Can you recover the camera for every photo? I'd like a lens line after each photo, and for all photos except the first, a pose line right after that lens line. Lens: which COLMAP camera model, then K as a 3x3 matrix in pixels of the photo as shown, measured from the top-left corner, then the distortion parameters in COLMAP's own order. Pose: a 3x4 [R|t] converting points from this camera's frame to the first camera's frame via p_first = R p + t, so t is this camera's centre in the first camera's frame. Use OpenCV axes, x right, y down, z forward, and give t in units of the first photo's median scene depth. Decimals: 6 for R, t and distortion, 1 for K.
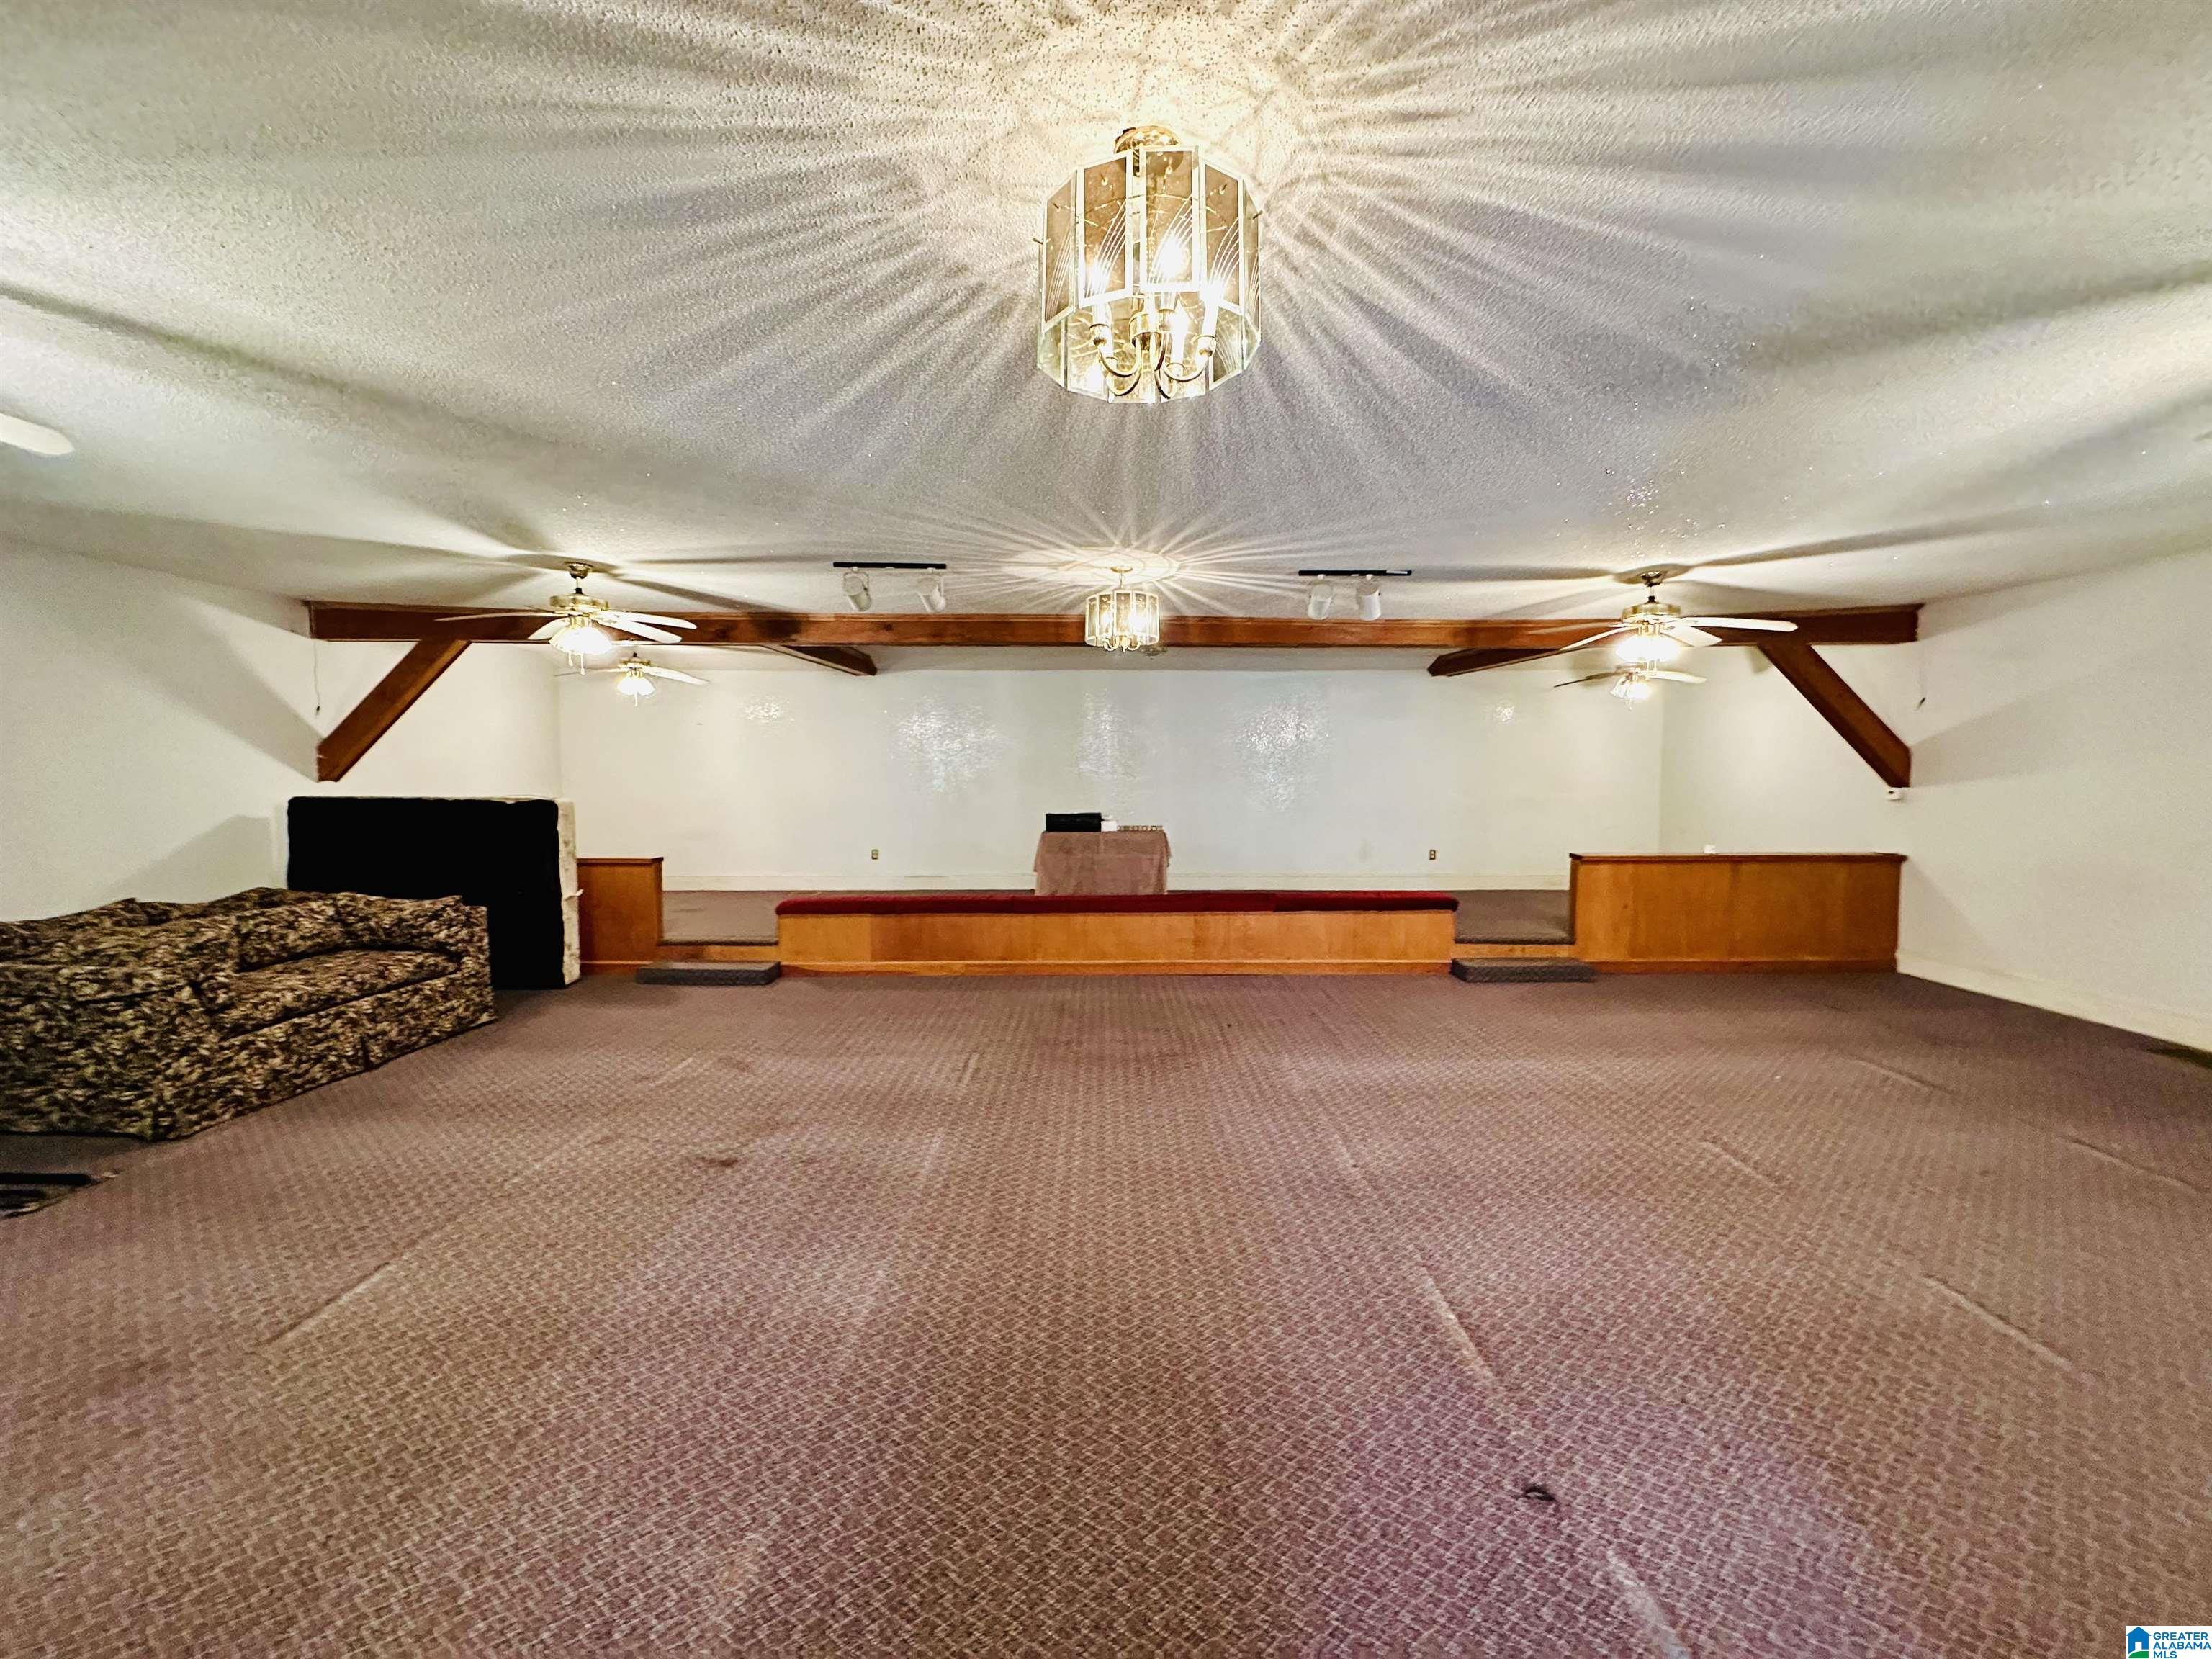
lens RADIAL K [[878.3, 0, 1108.8], [0, 878.3, 839.4], [0, 0, 1]] dist [-0.000890, 0.000210]
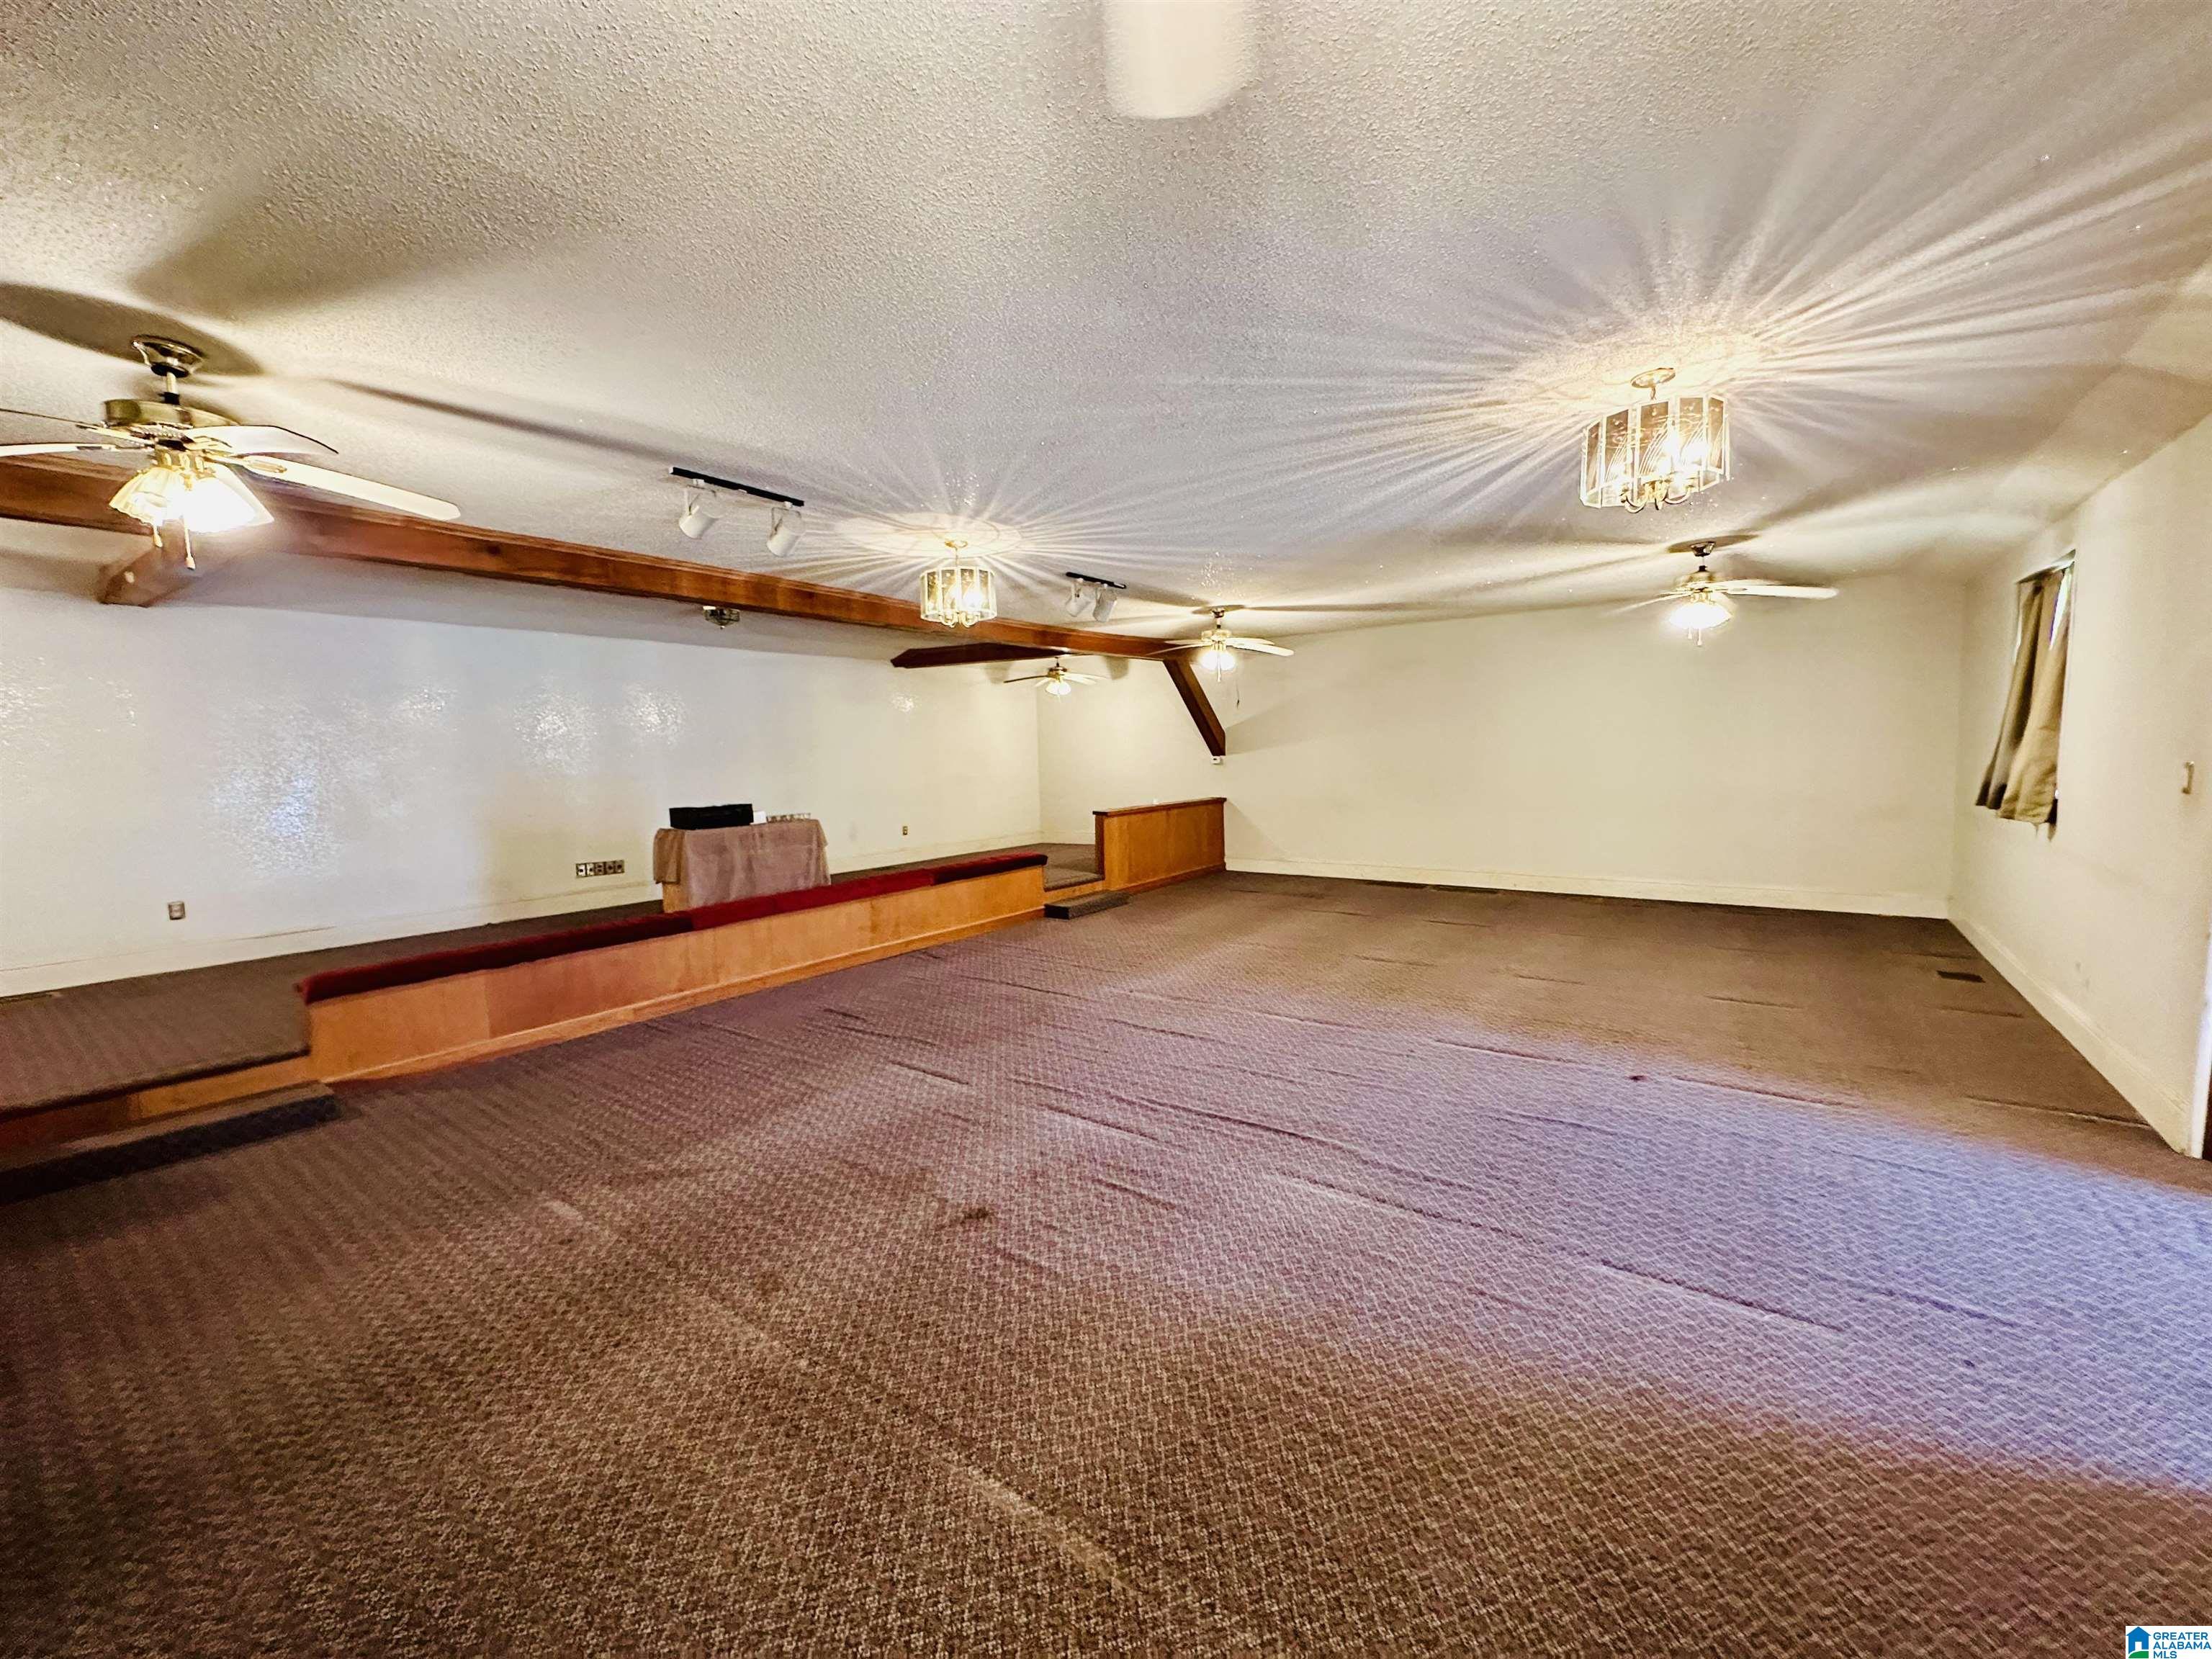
lens RADIAL K [[878.2, 0, 1101.3], [0, 878.2, 834.1], [0, 0, 1]] dist [-0.001508, 0.000327]
pose [[0.598587, -0.089097, 0.796088, -0.519137], [0.089396, 0.995017, 0.044143, -0.006807], [-0.796054, 0.044743, 0.603569, 0.206433]]
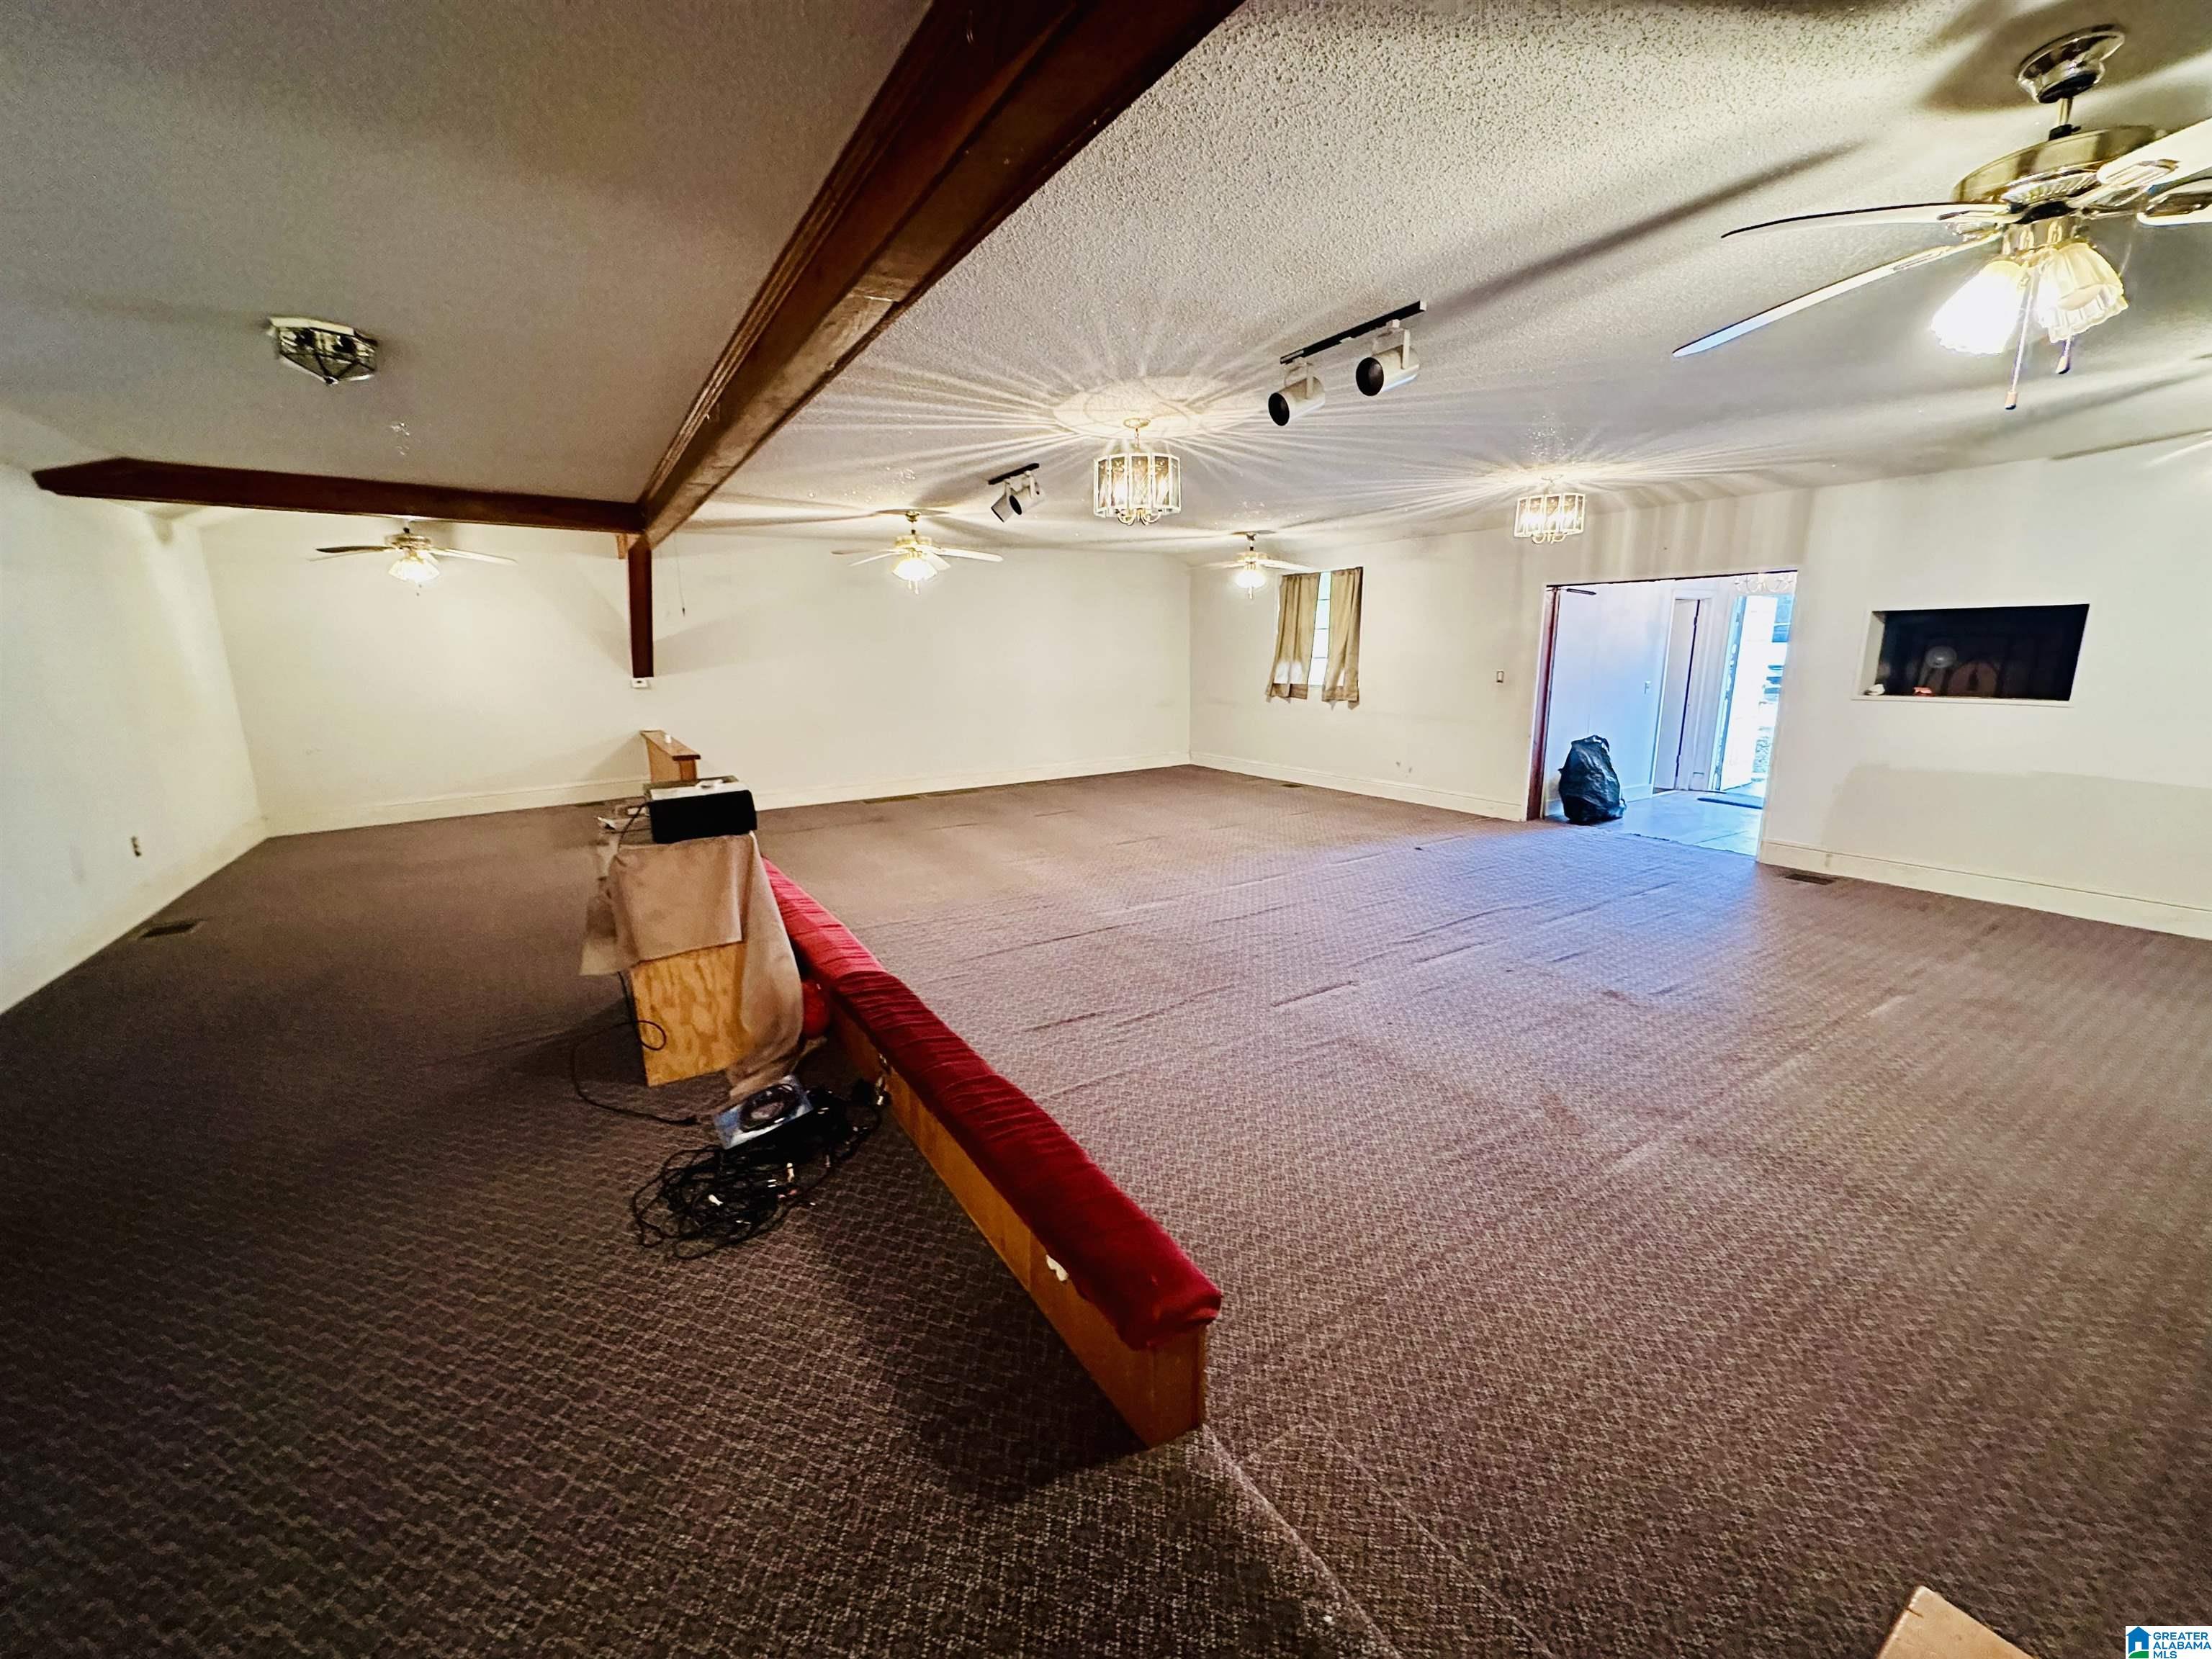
lens RADIAL K [[878.2, 0, 1101.3], [0, 878.2, 834.1], [0, 0, 1]] dist [-0.001508, 0.000327]
pose [[-0.527513, -0.171283, 0.832101, -0.536864], [0.085689, 0.963742, 0.252703, -0.106022], [-0.845214, 0.204606, -0.493710, 1.117376]]
